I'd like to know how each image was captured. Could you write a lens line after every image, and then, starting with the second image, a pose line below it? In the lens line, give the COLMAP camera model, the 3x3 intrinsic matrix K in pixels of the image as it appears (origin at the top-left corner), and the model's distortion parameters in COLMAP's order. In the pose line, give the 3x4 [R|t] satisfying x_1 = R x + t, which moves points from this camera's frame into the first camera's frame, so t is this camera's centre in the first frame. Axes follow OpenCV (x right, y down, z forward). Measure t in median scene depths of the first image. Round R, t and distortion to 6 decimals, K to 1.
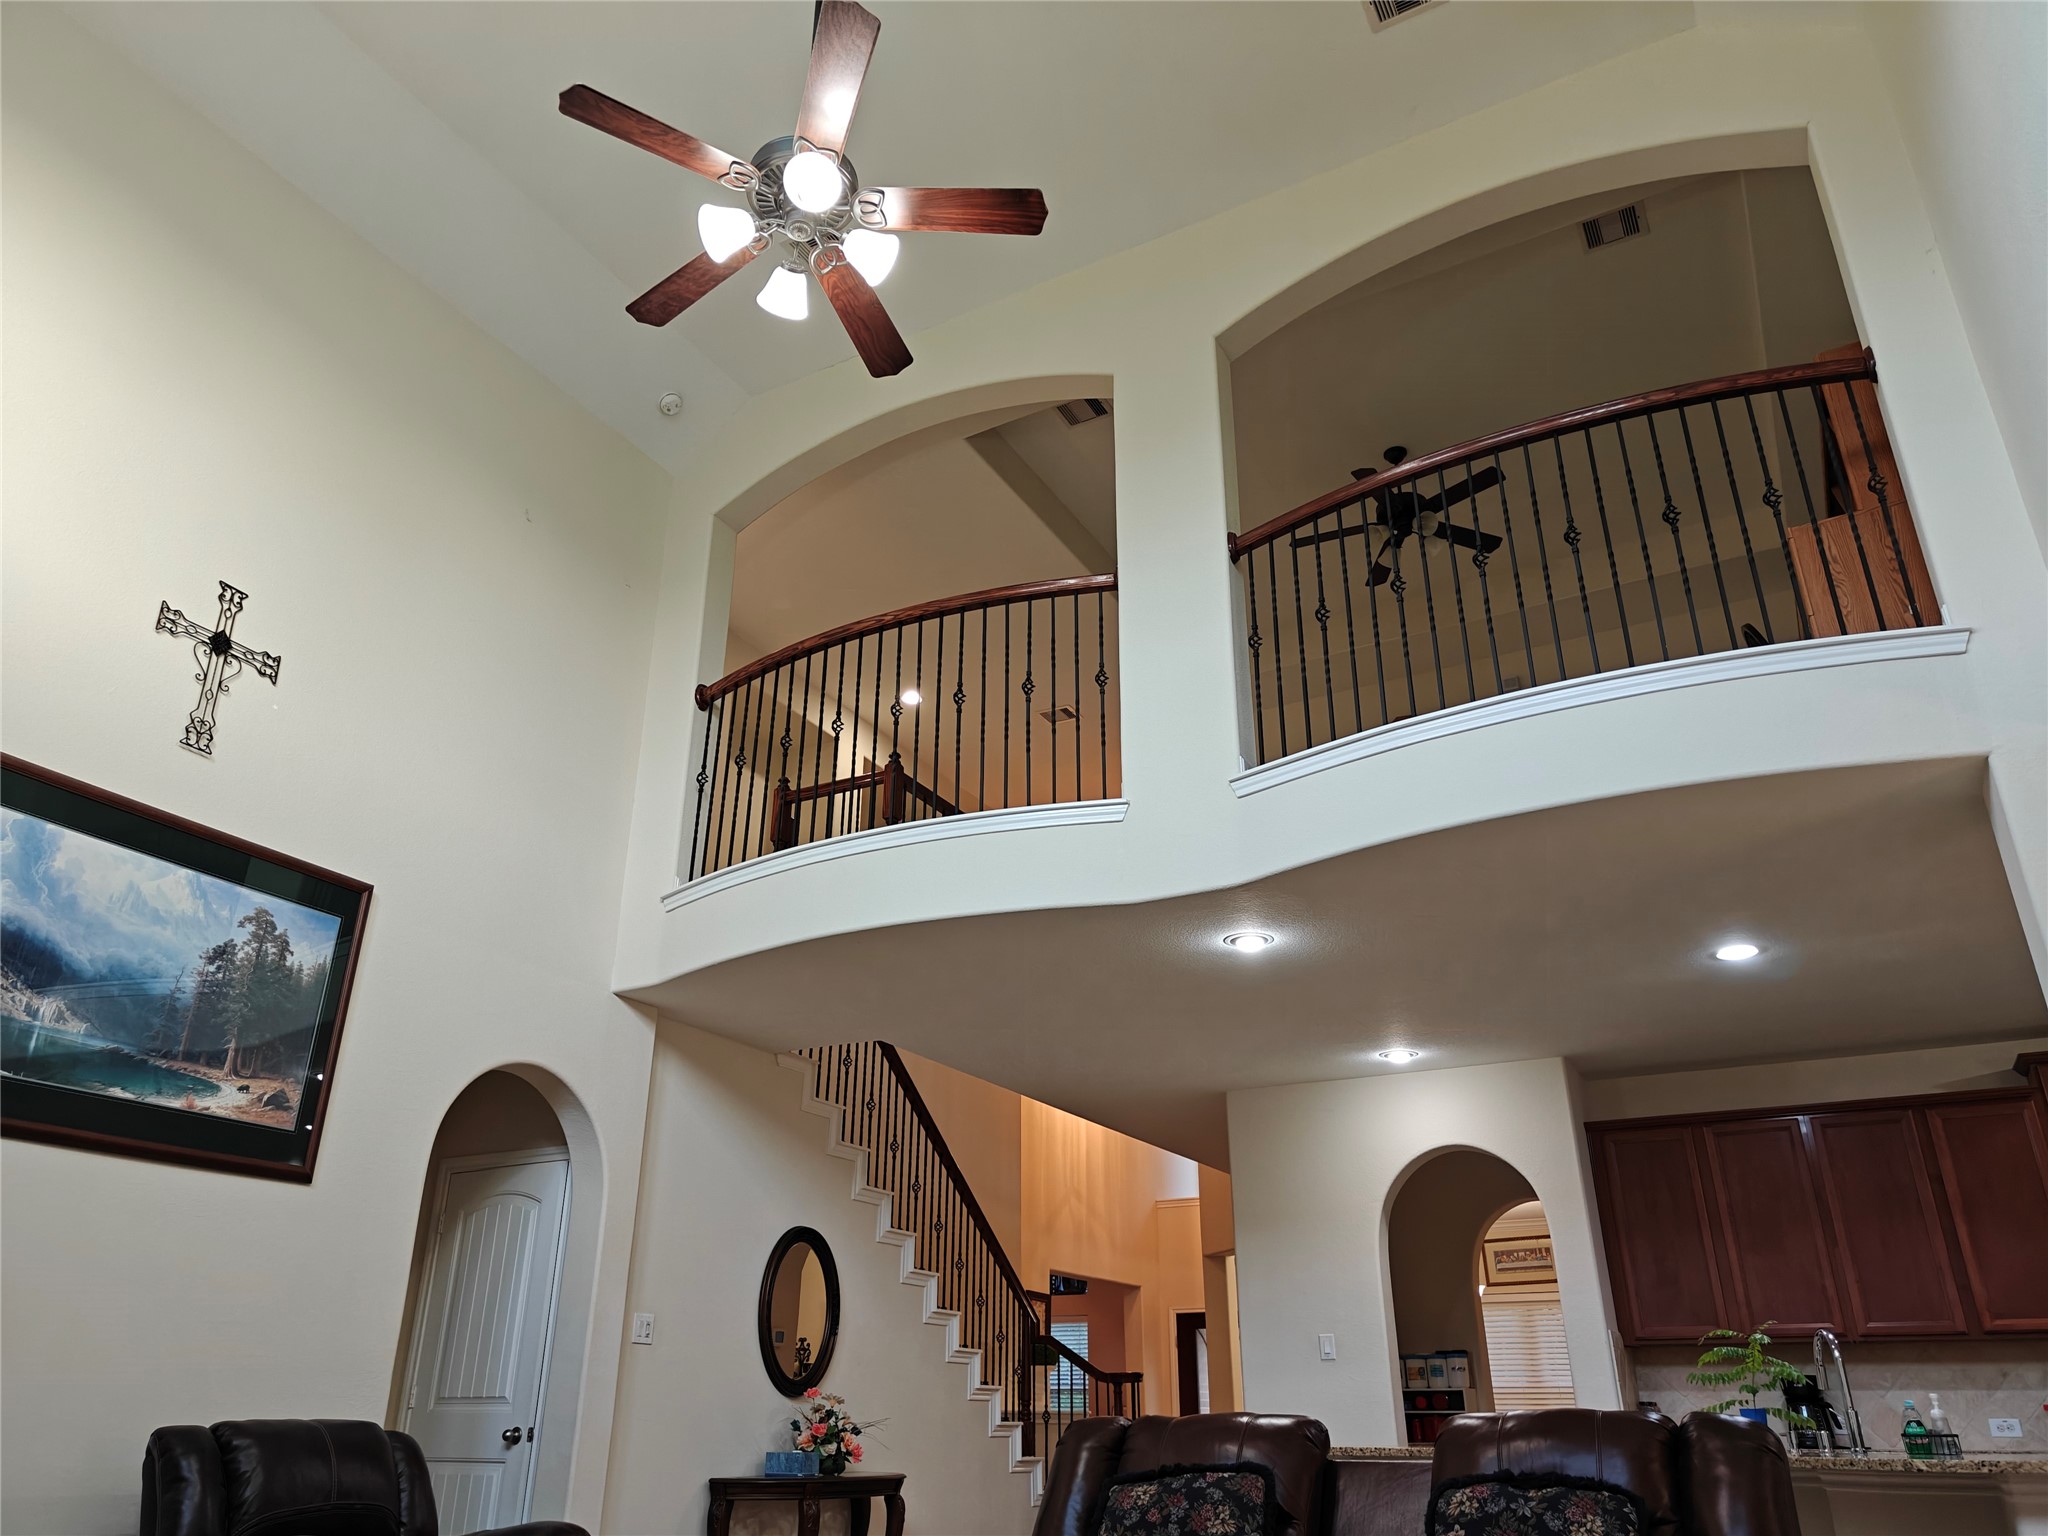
lens RADIAL K [[1454.0, 0, 1021.9], [0, 1454.0, 772.4], [0, 0, 1]] dist [0.012770, -0.004065]
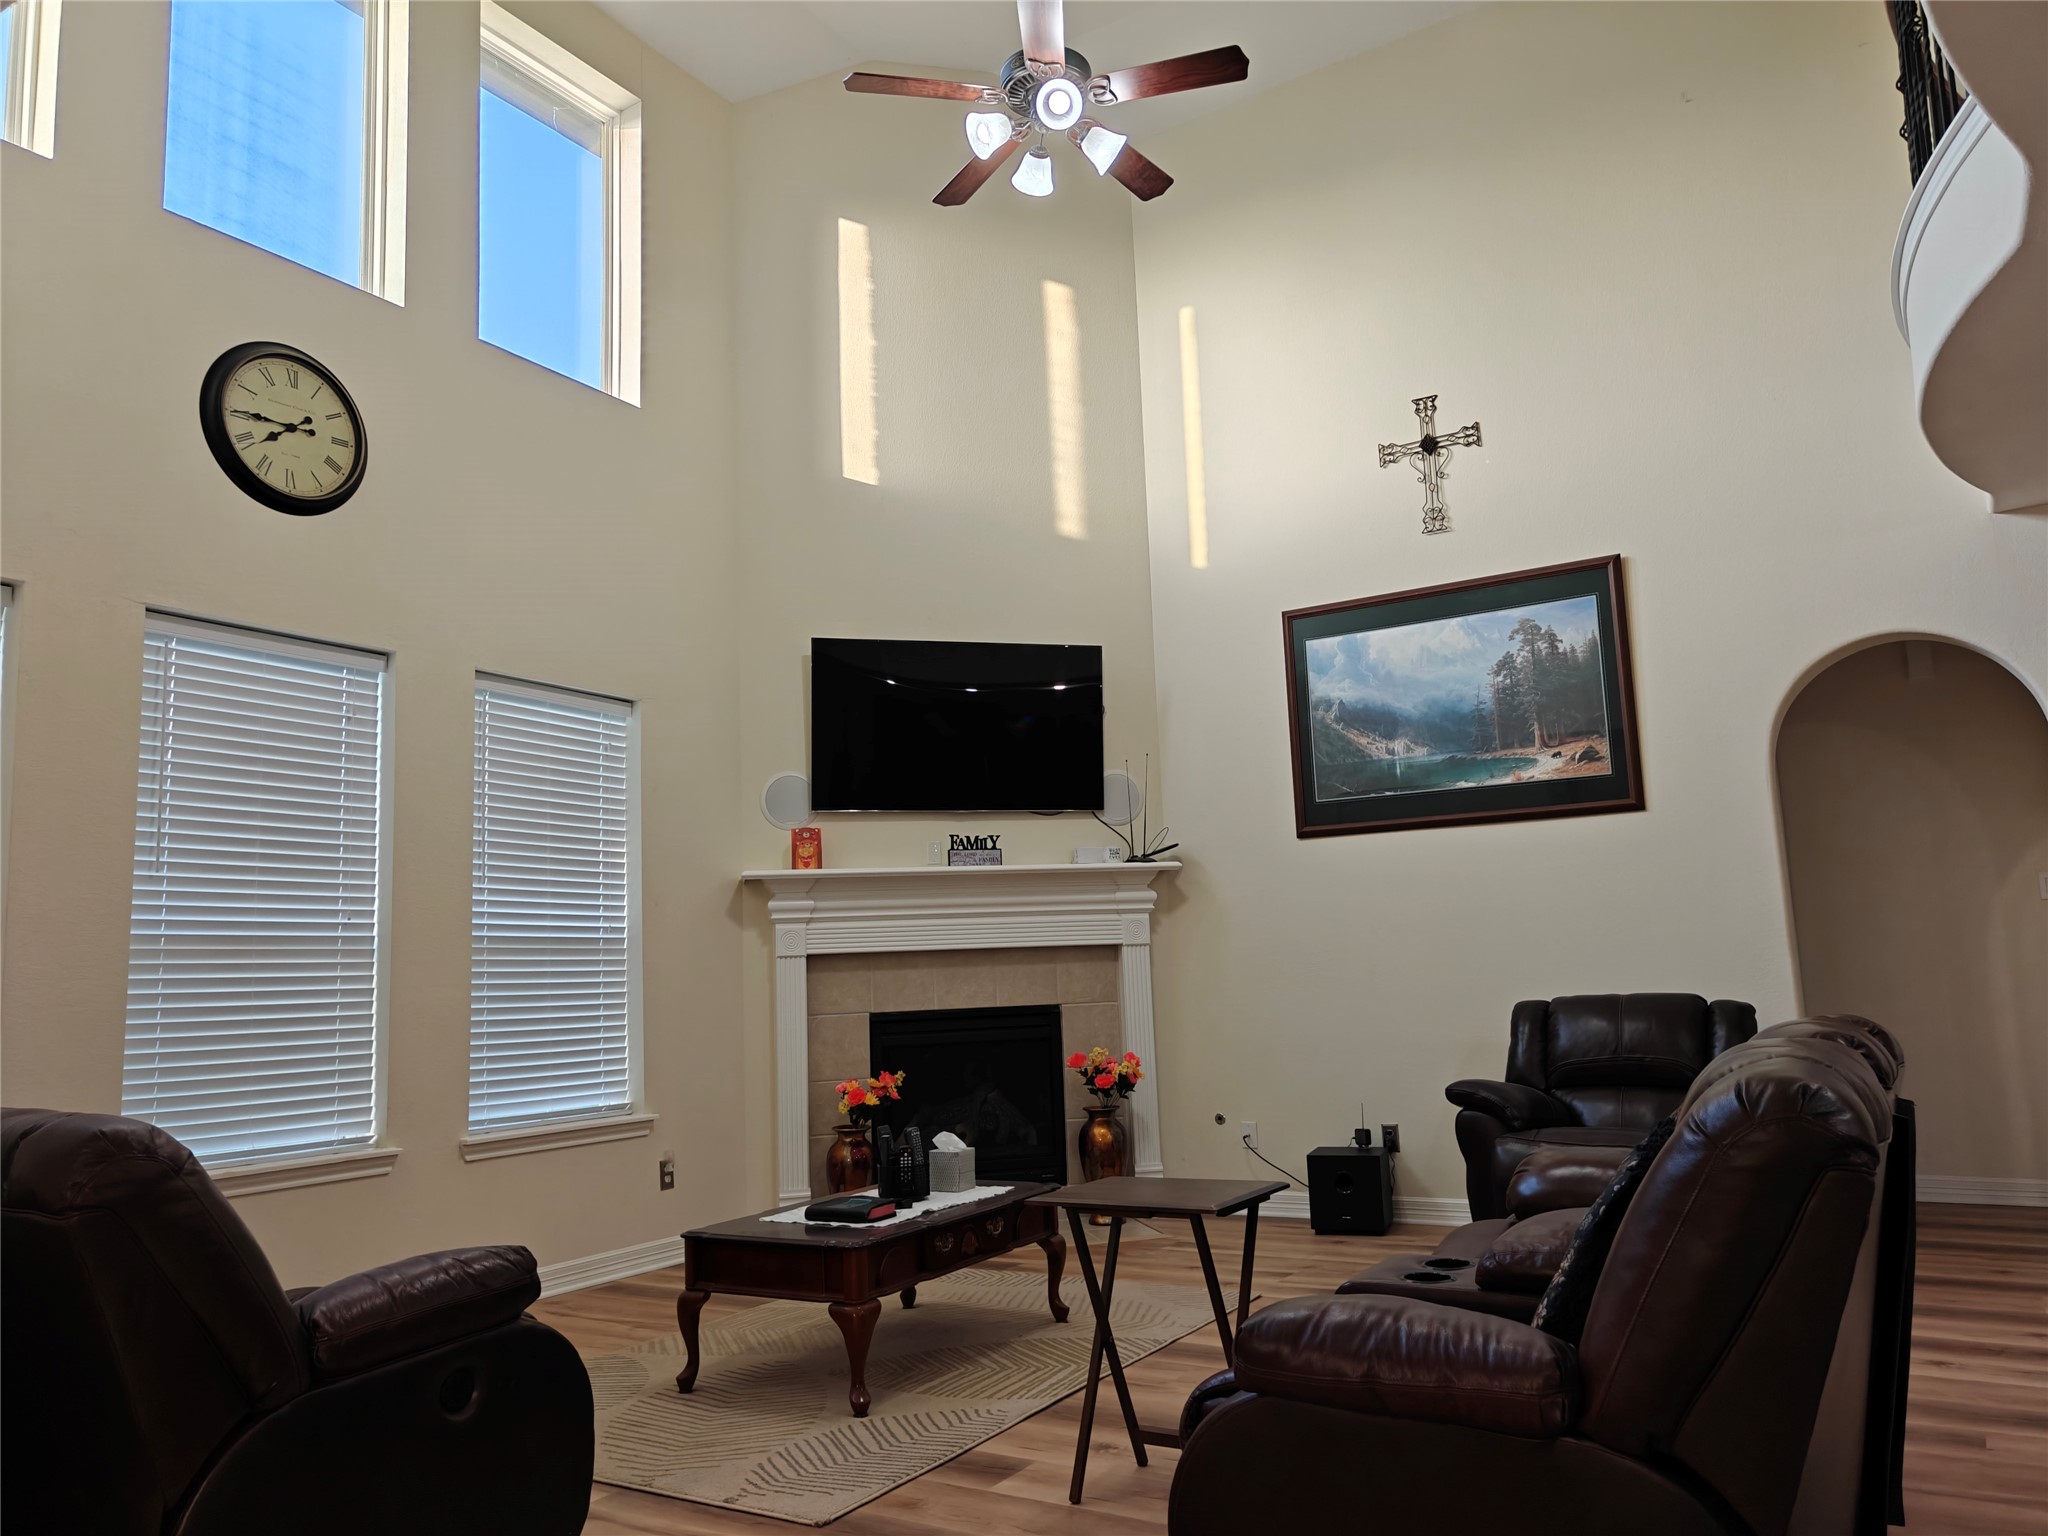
lens RADIAL K [[1454.0, 0, 1021.9], [0, 1454.0, 772.4], [0, 0, 1]] dist [0.012770, -0.004065]
pose [[-0.057582, -0.135519, -0.989100, 0.730373], [0.445977, 0.882902, -0.146932, 0.202471], [0.893190, -0.449577, 0.009599, 0.545322]]
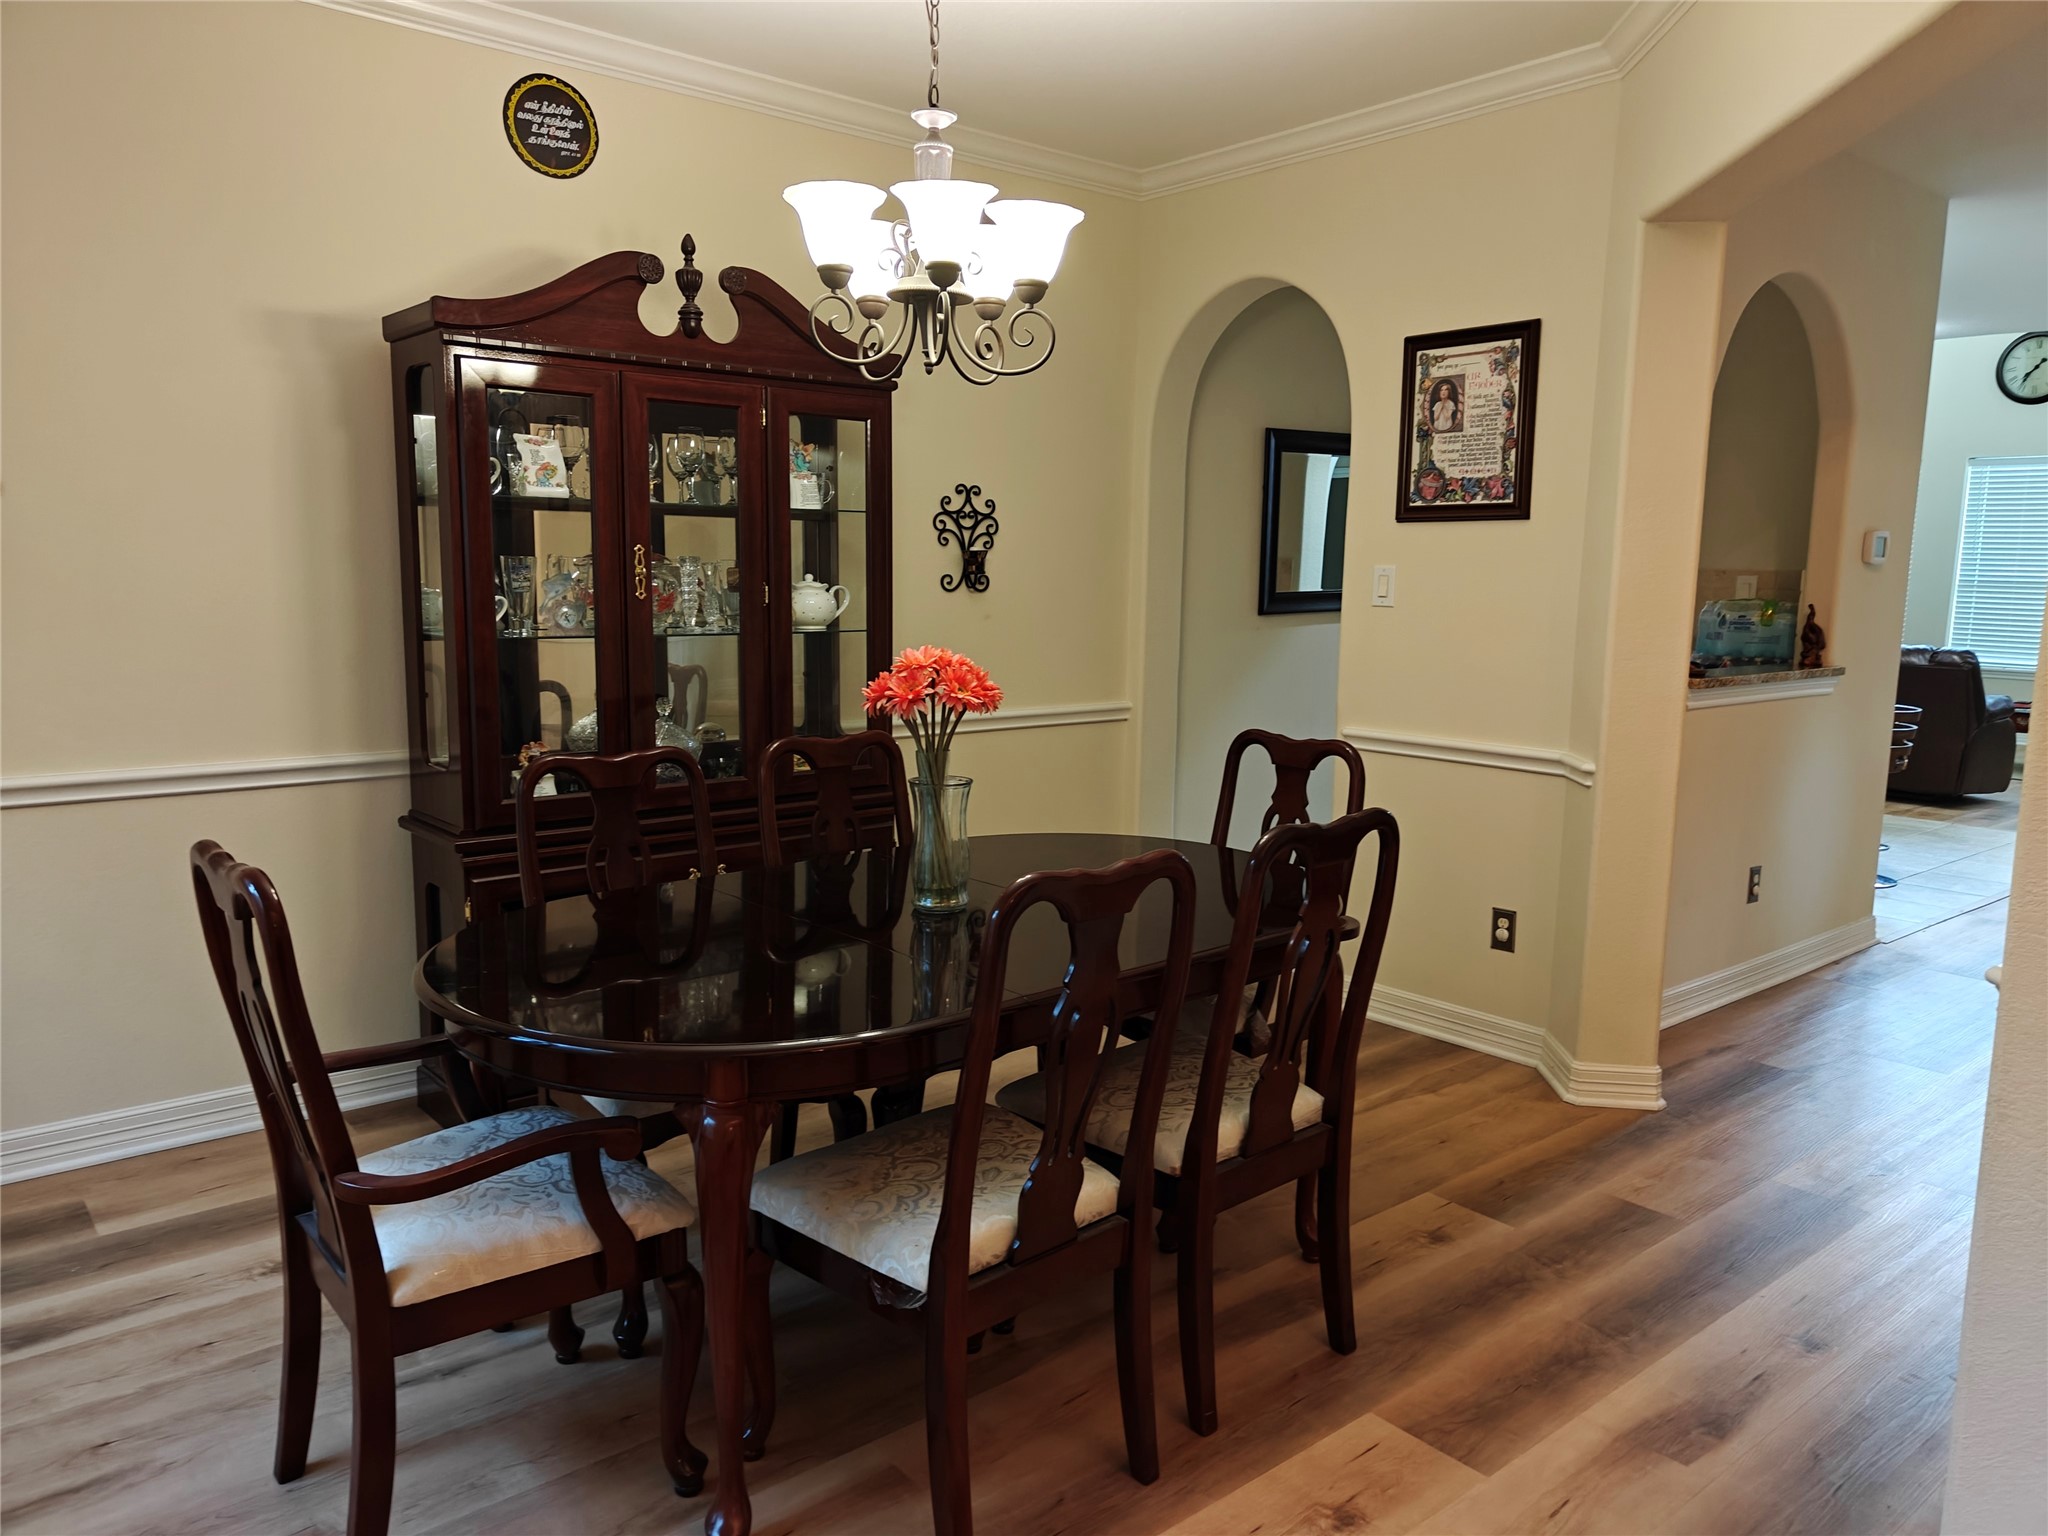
lens RADIAL K [[1438.4, 0, 1040.9], [0, 1438.4, 773.1], [0, 0, 1]] dist [0.017862, 0.000285]
pose [[-0.932983, -0.065892, 0.353838, 0.440729], [-0.162681, 0.954149, -0.251268, 1.107421], [-0.321058, -0.291991, -0.900923, 2.662319]]
